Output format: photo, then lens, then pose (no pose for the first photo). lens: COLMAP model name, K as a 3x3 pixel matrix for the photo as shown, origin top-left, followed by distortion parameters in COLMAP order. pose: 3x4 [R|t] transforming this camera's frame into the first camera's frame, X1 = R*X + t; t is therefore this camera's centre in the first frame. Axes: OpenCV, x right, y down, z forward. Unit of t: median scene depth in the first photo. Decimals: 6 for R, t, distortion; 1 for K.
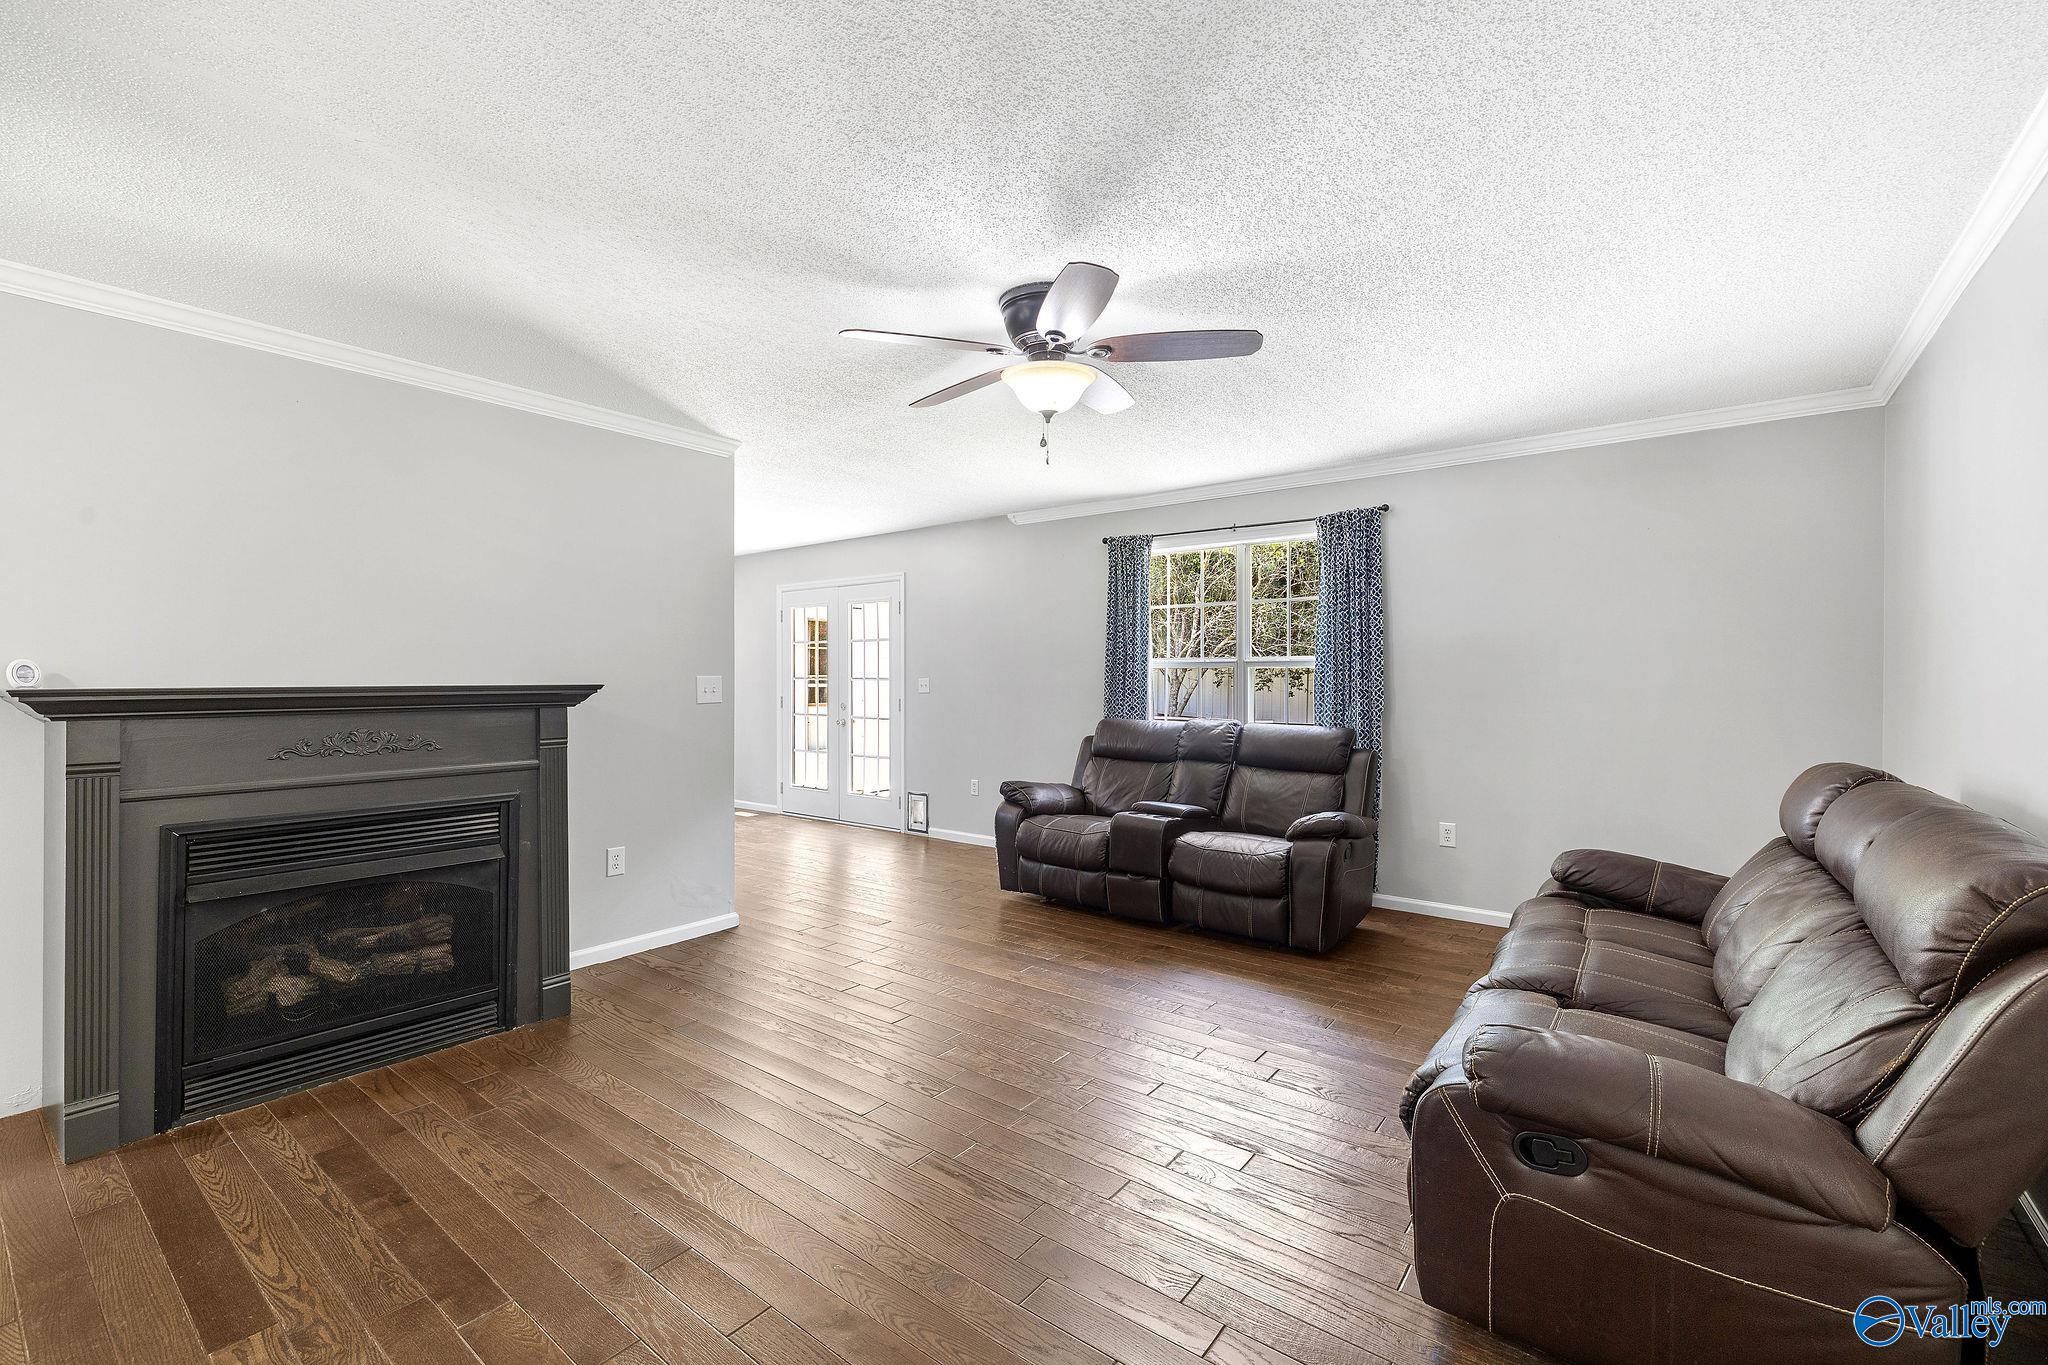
lens RADIAL K [[875.6, 0, 1020.8], [0, 875.6, 675.2], [0, 0, 1]] dist [-0.003565, 0.001884]
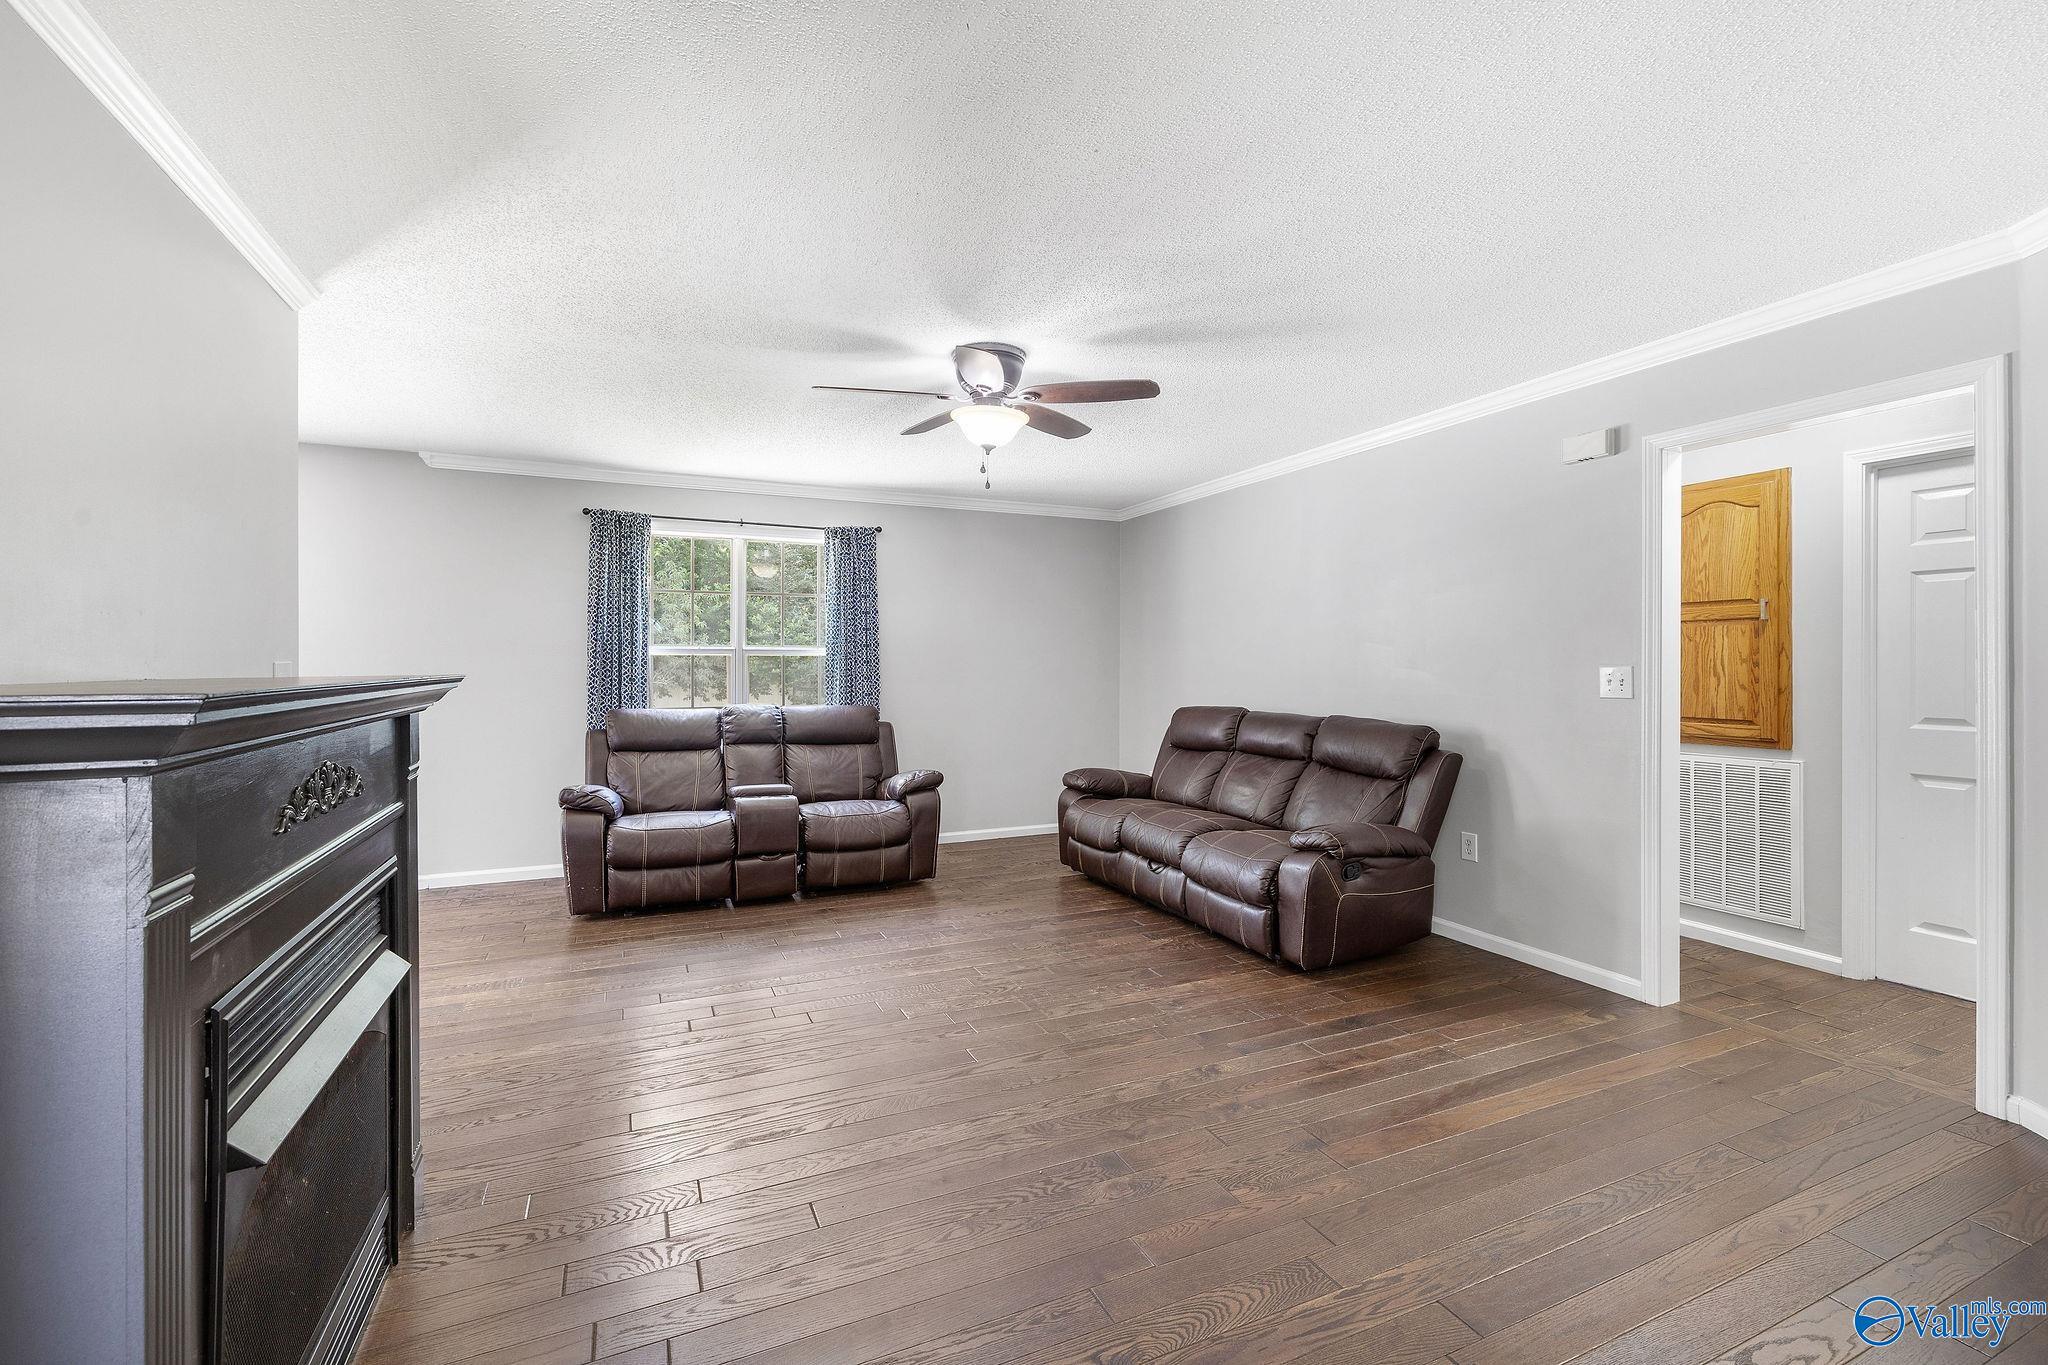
lens RADIAL K [[875.6, 0, 1023.7], [0, 875.6, 670.4], [0, 0, 1]] dist [-0.003565, 0.001884]
pose [[0.457351, -0.007411, 0.889255, -0.588979], [-0.002665, 0.999949, 0.009704, -0.001240], [-0.889282, -0.006808, 0.457308, 0.231634]]
